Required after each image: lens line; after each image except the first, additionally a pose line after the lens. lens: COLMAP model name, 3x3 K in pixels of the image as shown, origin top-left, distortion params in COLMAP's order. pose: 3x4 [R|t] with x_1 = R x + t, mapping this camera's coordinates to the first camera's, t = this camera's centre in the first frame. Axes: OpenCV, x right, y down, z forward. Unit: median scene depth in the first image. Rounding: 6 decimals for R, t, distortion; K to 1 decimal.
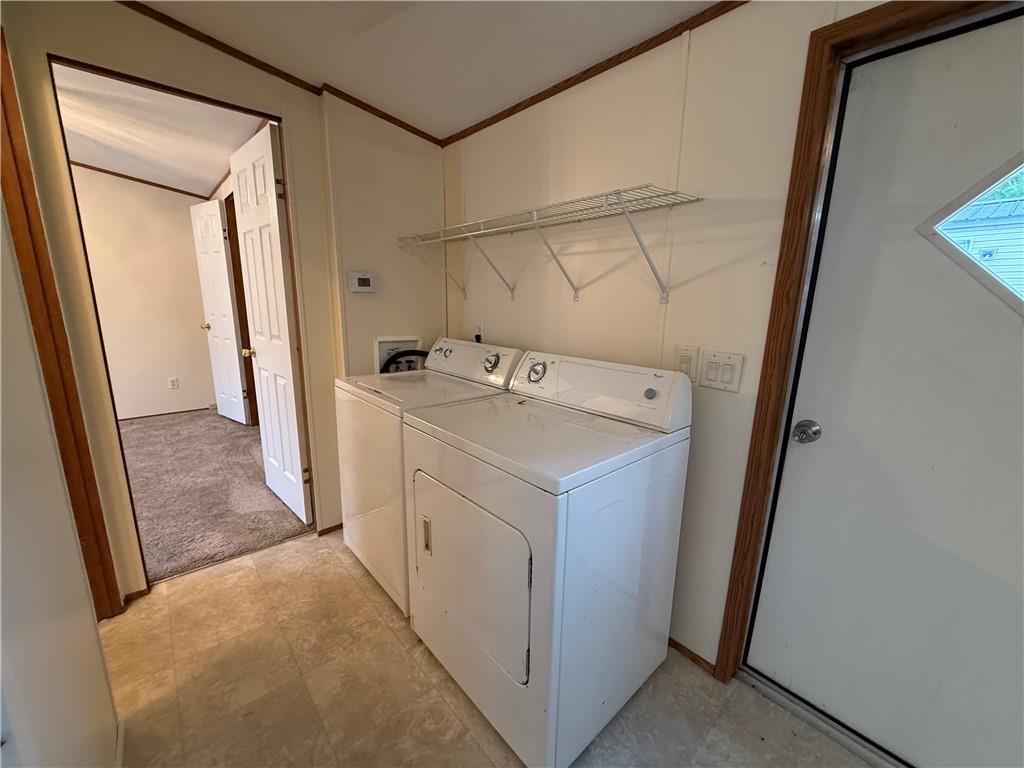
lens RADIAL K [[410.7, 0, 510.1], [0, 410.7, 385.0], [0, 0, 1]] dist [0.000880, -0.000003]
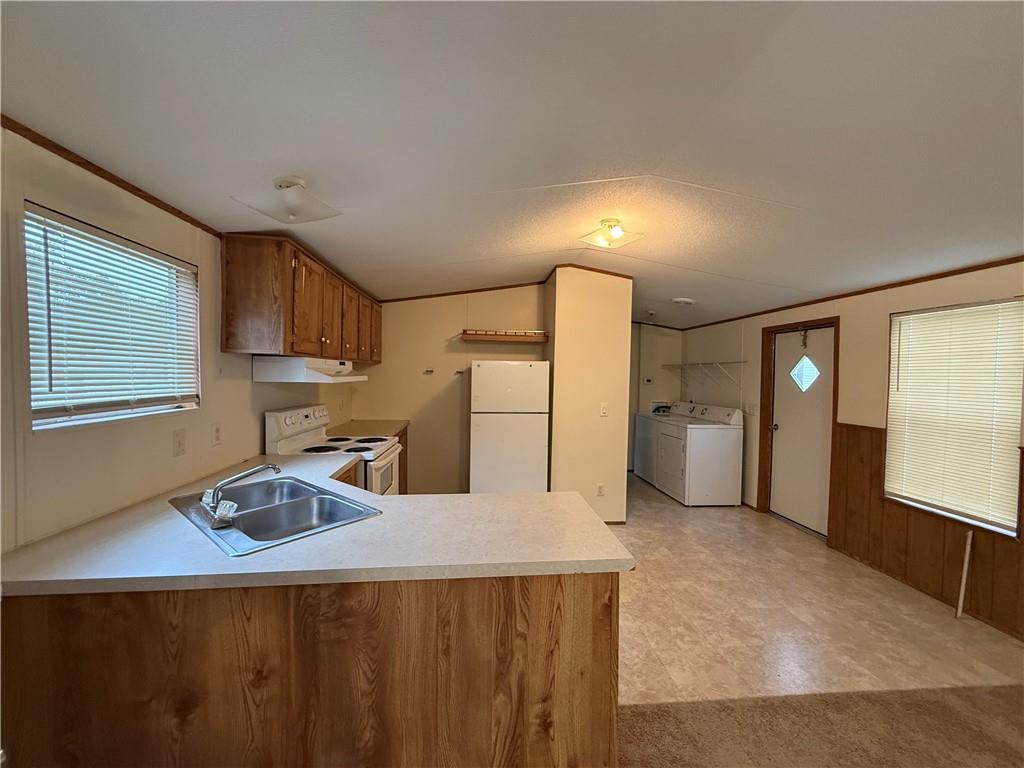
lens RADIAL K [[410.7, 0, 510.1], [0, 410.7, 385.0], [0, 0, 1]] dist [0.000880, -0.000003]
pose [[0.807521, 0.013554, -0.589682, 0.364196], [-0.127662, 0.980055, -0.152296, 0.222902], [0.575857, 0.198262, 0.793146, -1.201781]]
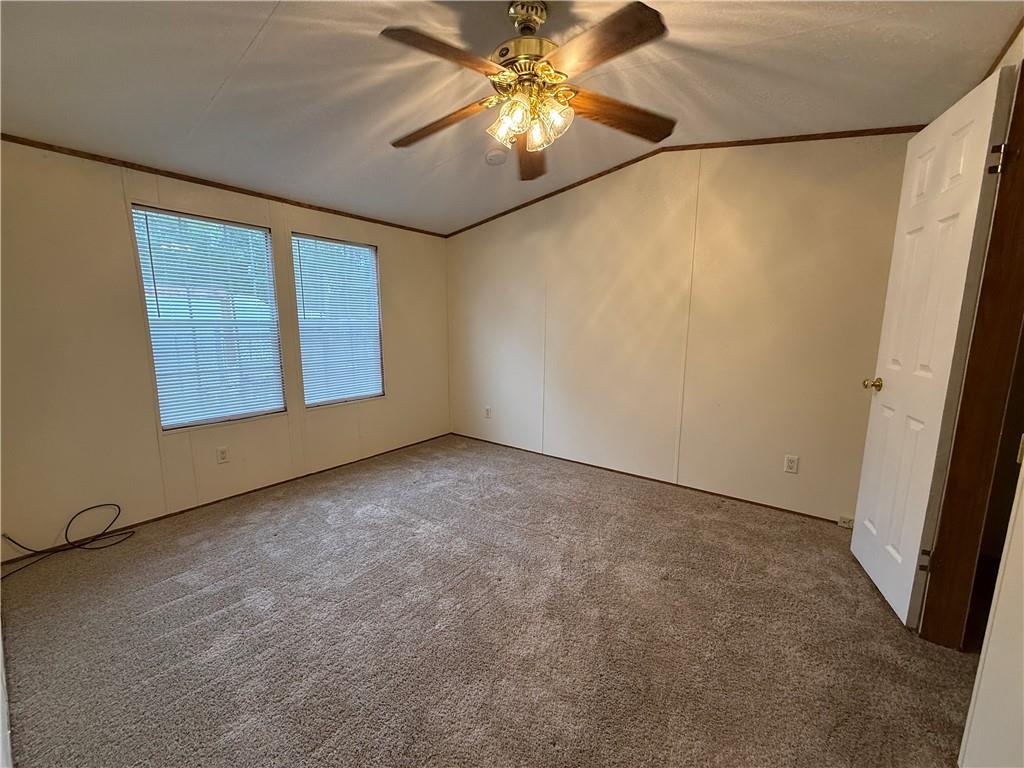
lens RADIAL K [[408.5, 0, 511.8], [0, 408.5, 385.3], [0, 0, 1]] dist [0.000027, 0.000087]
pose [[0.197760, 0.136206, -0.970742, -0.424474], [-0.206415, 0.973881, 0.094595, -0.118609], [0.958271, 0.181669, 0.220709, 0.578339]]
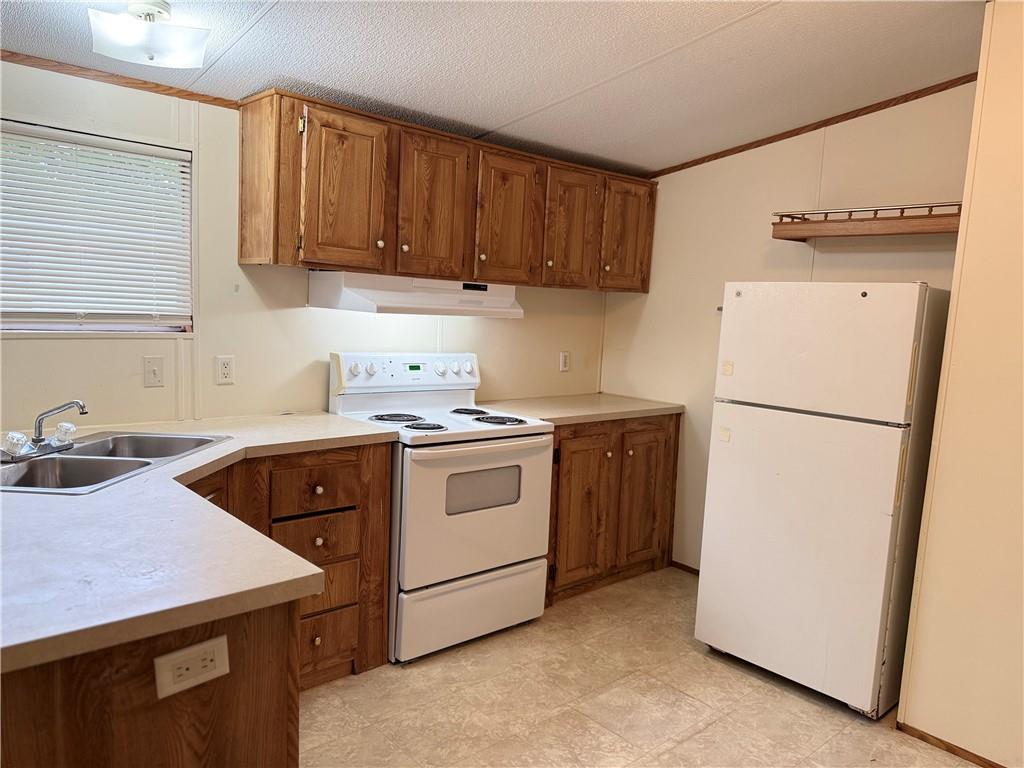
lens RADIAL K [[721.4, 0, 512.8], [0, 721.4, 386.0], [0, 0, 1]] dist [0.108727, -0.154938]
pose [[0.014599, 0.096176, -0.995257, 0.509095], [-0.258837, 0.961799, 0.089146, 0.105052], [0.965811, 0.256308, 0.038935, -0.618968]]
